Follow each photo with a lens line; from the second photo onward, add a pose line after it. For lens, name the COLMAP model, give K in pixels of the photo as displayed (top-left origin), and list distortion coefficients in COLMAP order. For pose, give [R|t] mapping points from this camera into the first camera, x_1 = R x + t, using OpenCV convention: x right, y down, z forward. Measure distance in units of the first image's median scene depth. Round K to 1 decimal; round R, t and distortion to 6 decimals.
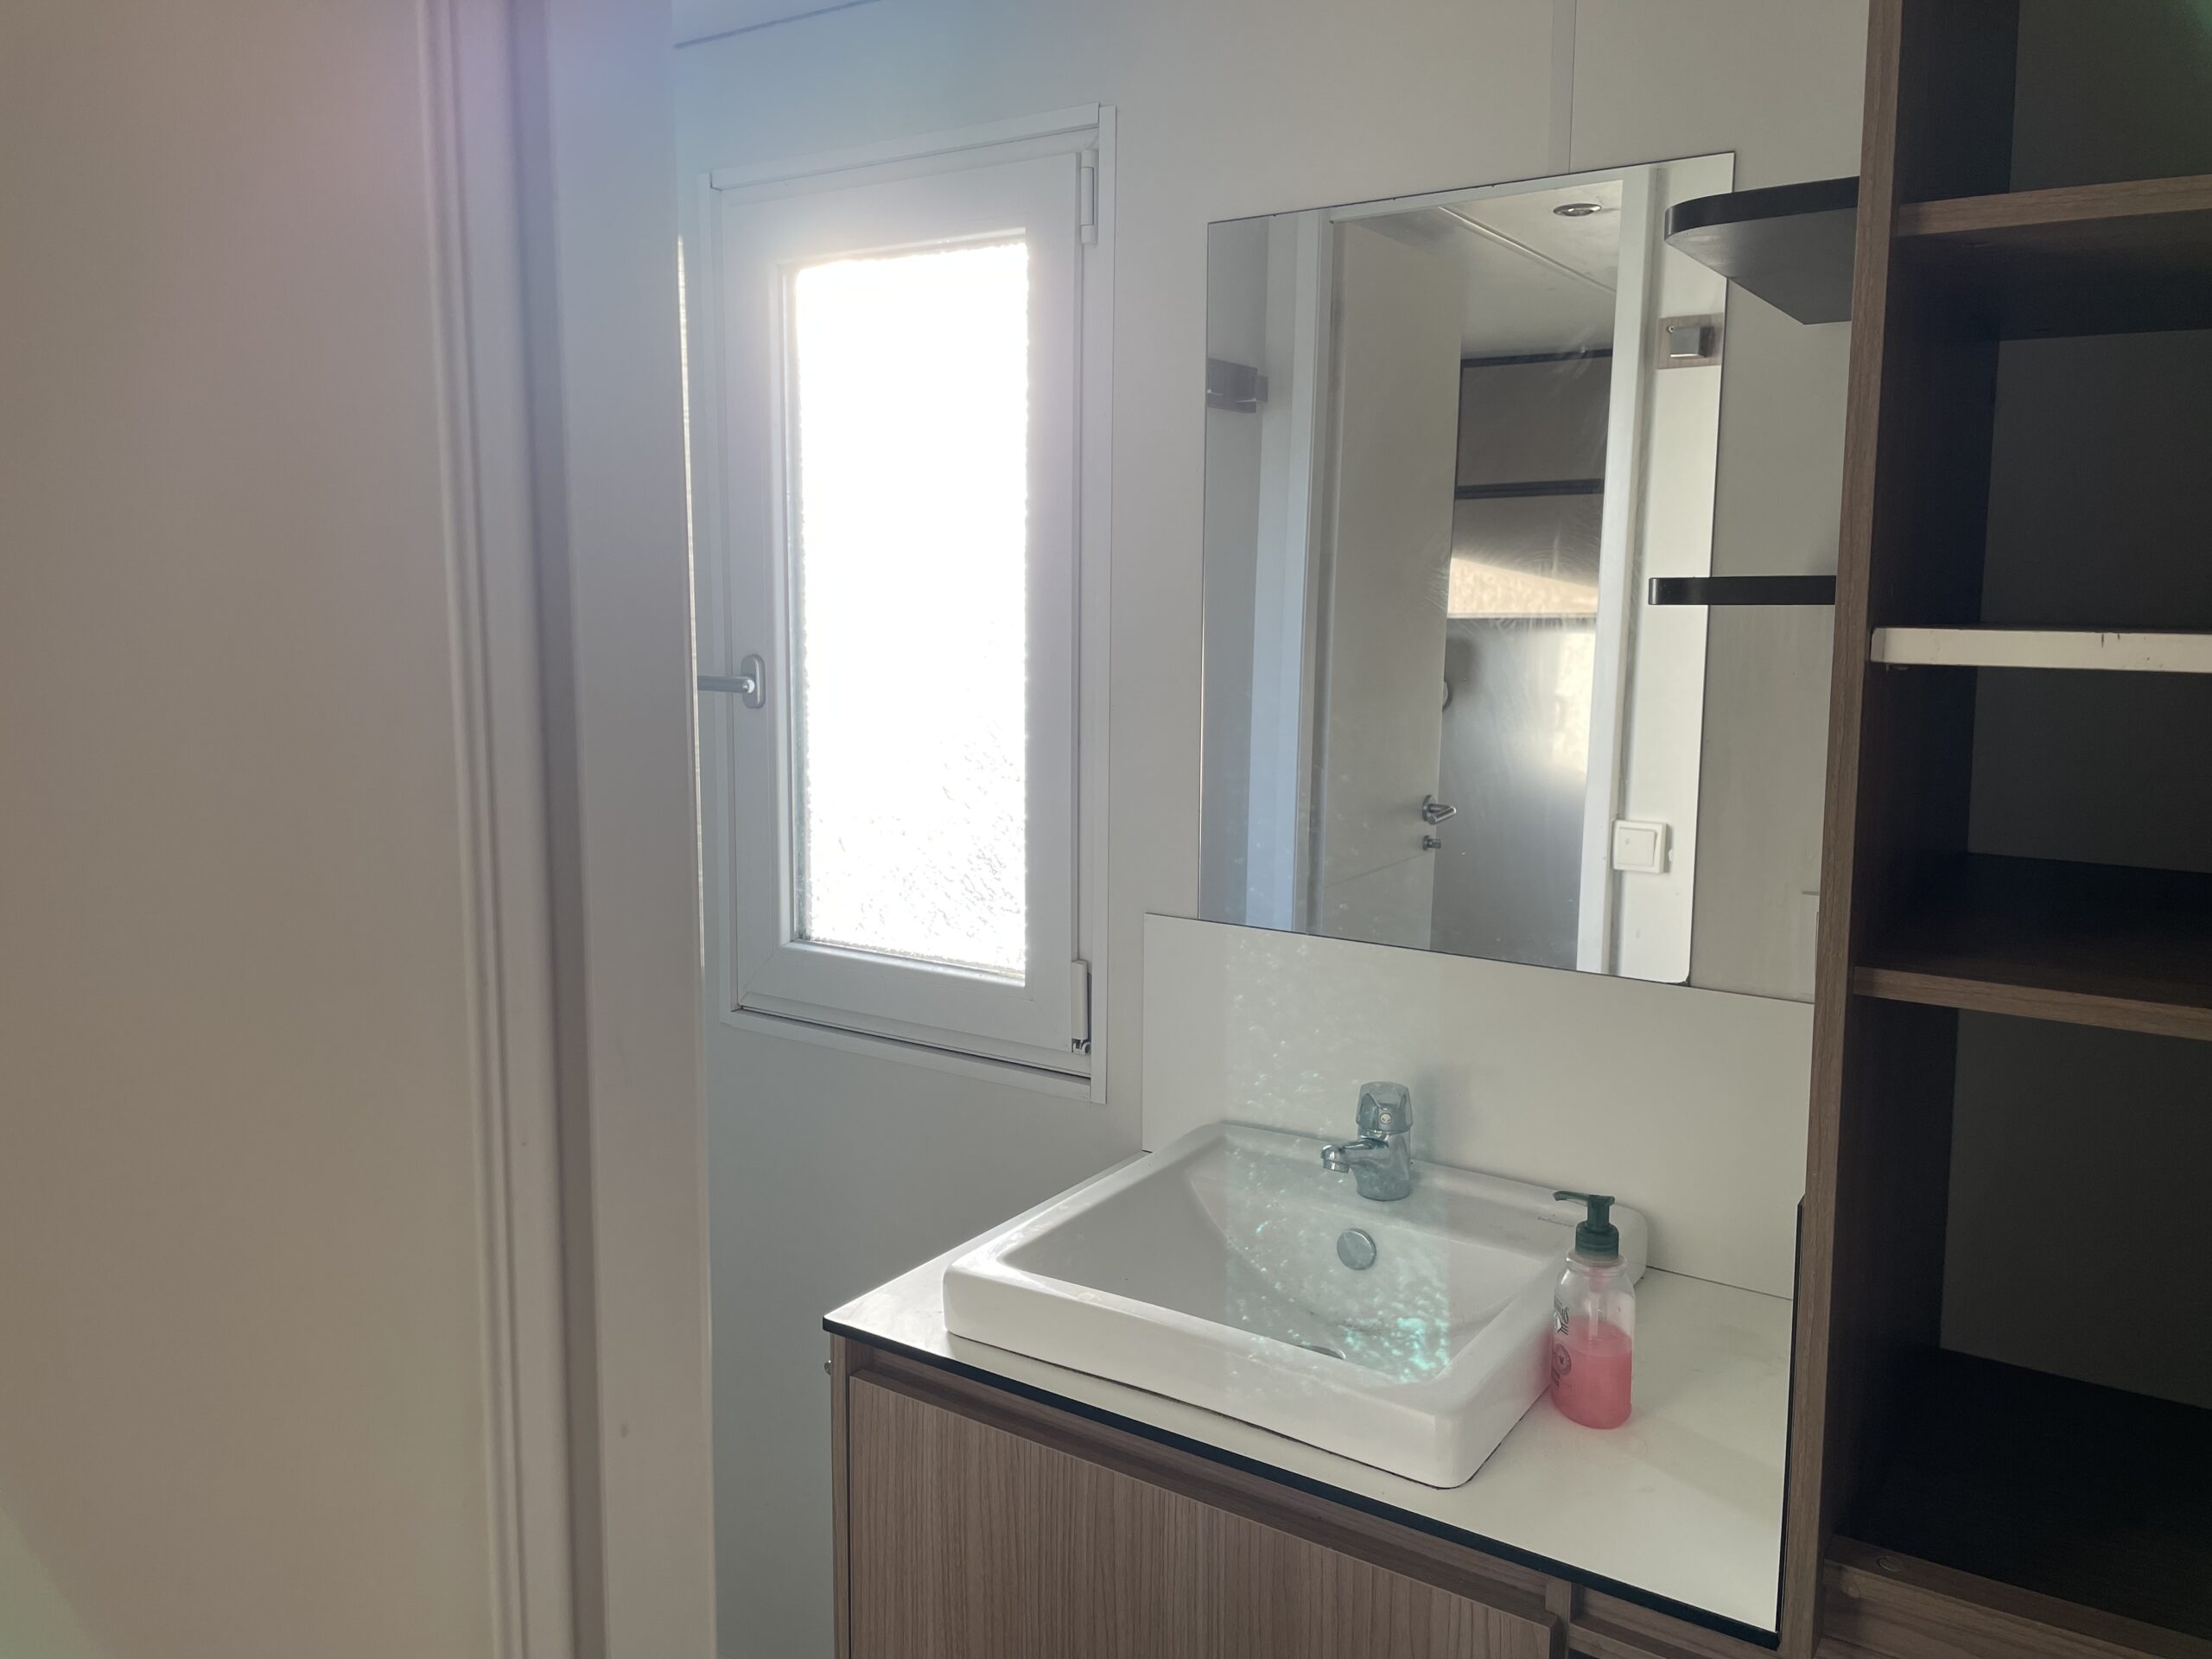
lens RADIAL K [[1655.9, 0, 1112.6], [0, 1655.9, 831.2], [0, 0, 1]] dist [0.004602, -0.008209]
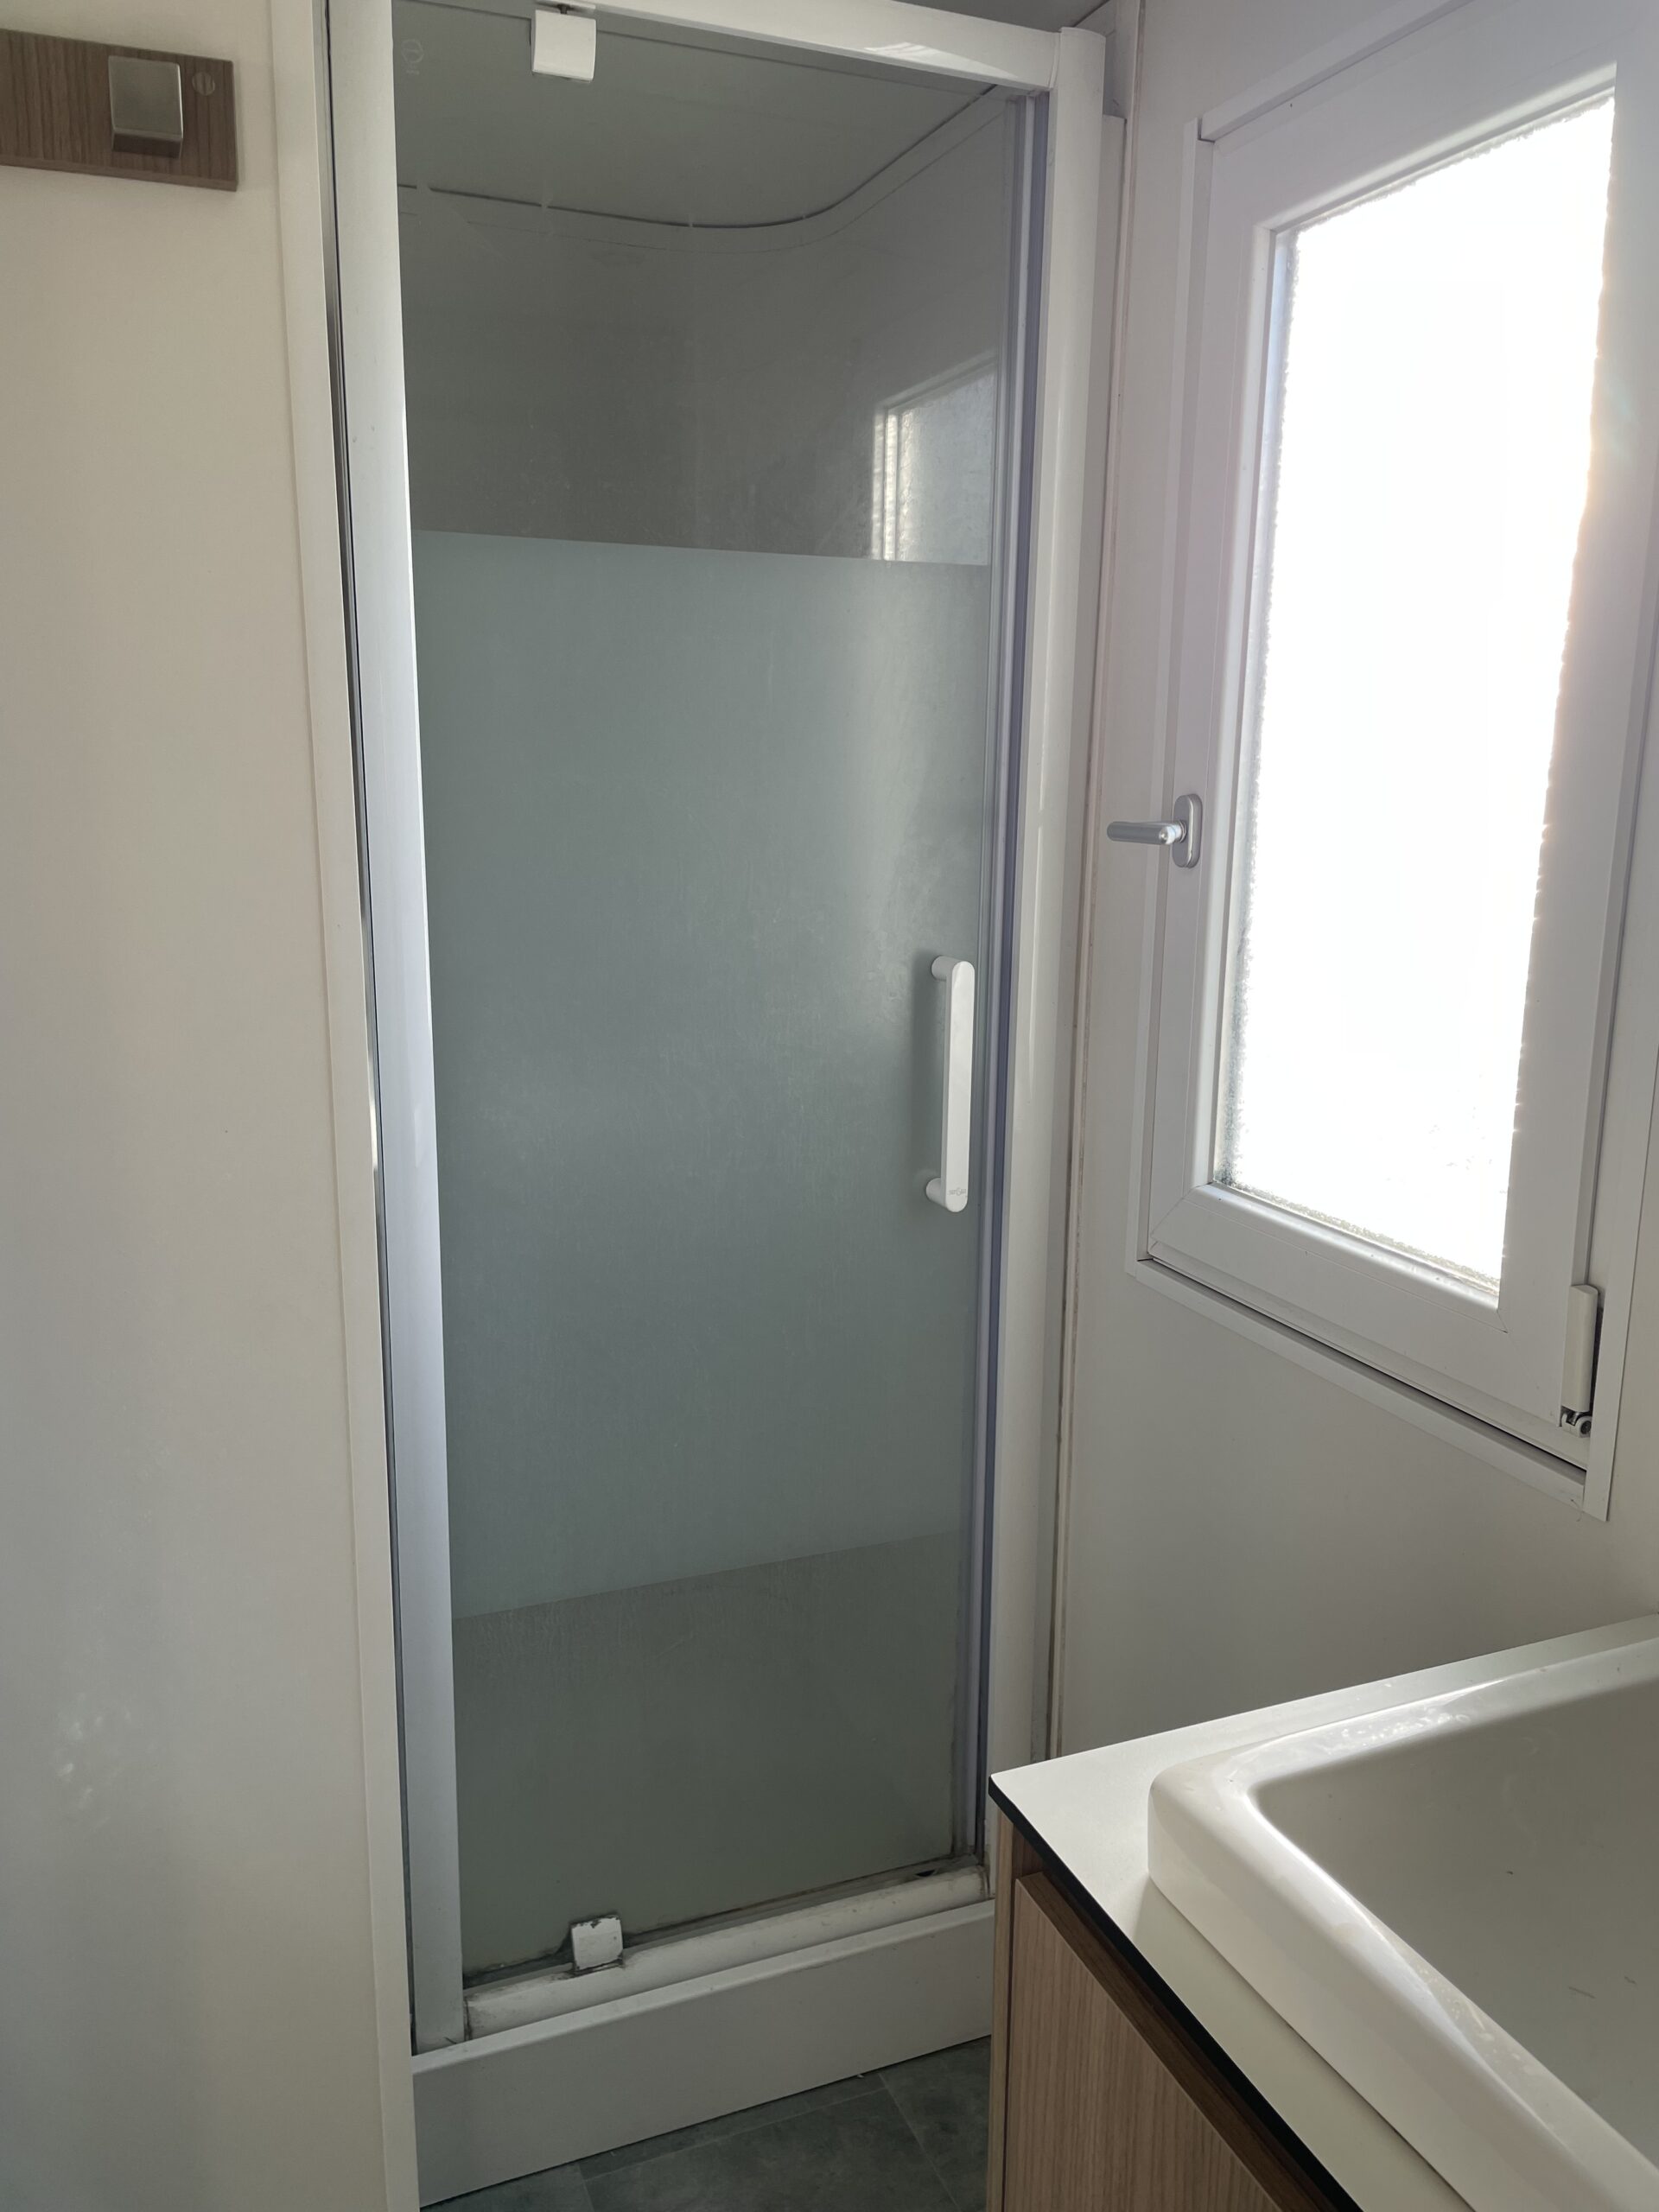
lens RADIAL K [[1655.9, 0, 812.3], [0, 1655.9, 1088.2], [0, 0, 1]] dist [0.004602, -0.008209]
pose [[0.825105, 0.111623, -0.553843, 0.075544], [-0.091573, 0.993749, 0.063859, -0.008463], [0.557509, -0.001973, 0.830168, 0.317877]]
